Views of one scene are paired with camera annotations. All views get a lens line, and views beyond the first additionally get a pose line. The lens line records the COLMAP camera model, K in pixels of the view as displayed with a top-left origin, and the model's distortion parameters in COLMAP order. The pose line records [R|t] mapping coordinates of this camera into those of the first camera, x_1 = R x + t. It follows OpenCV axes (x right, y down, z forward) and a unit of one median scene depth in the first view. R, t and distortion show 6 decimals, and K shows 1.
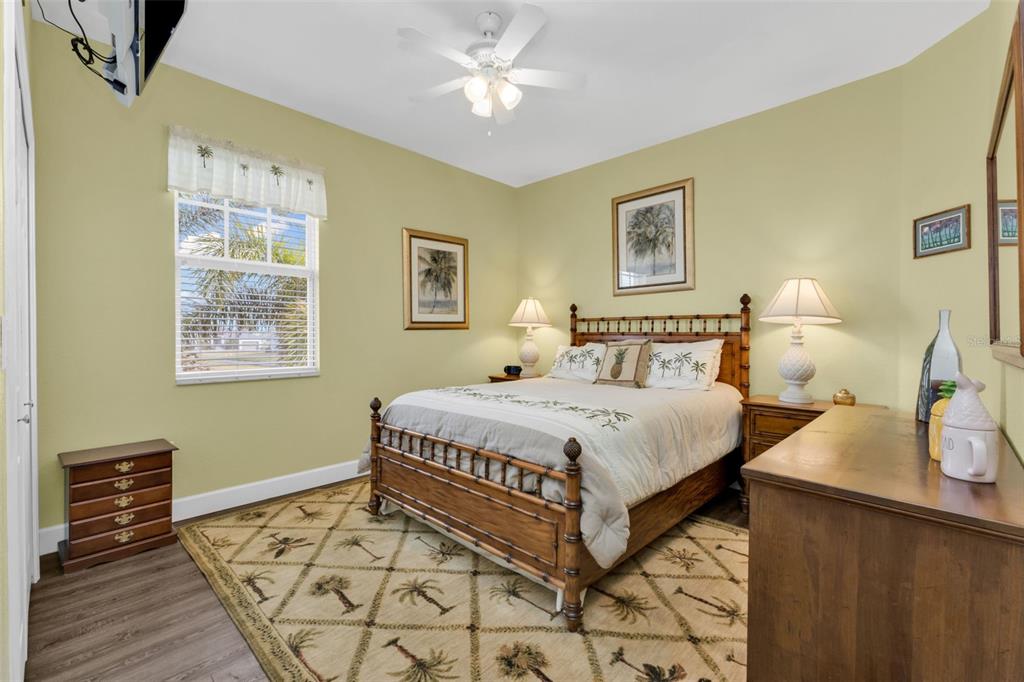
lens RADIAL K [[448.4, 0, 515.5], [0, 448.4, 336.2], [0, 0, 1]] dist [0.005546, 0.000262]
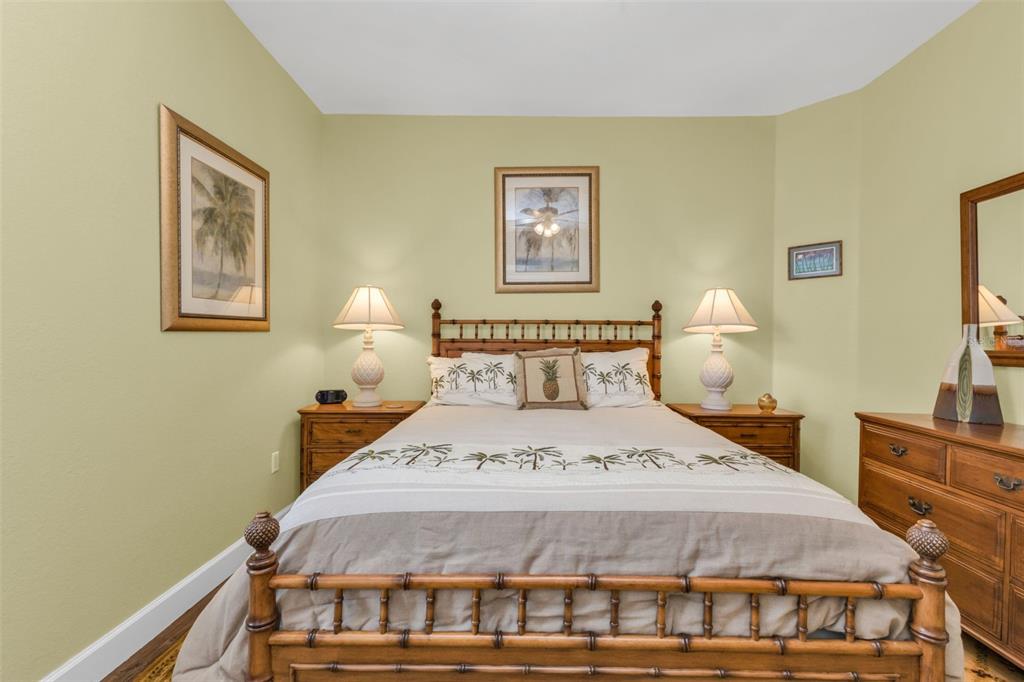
lens RADIAL K [[448.4, 0, 515.4], [0, 448.4, 339.5], [0, 0, 1]] dist [0.005546, 0.000262]
pose [[0.719767, 0.004810, 0.694199, -0.338747], [-0.002780, 0.999988, -0.004047, -0.005283], [-0.694210, 0.000983, 0.719772, 0.469730]]
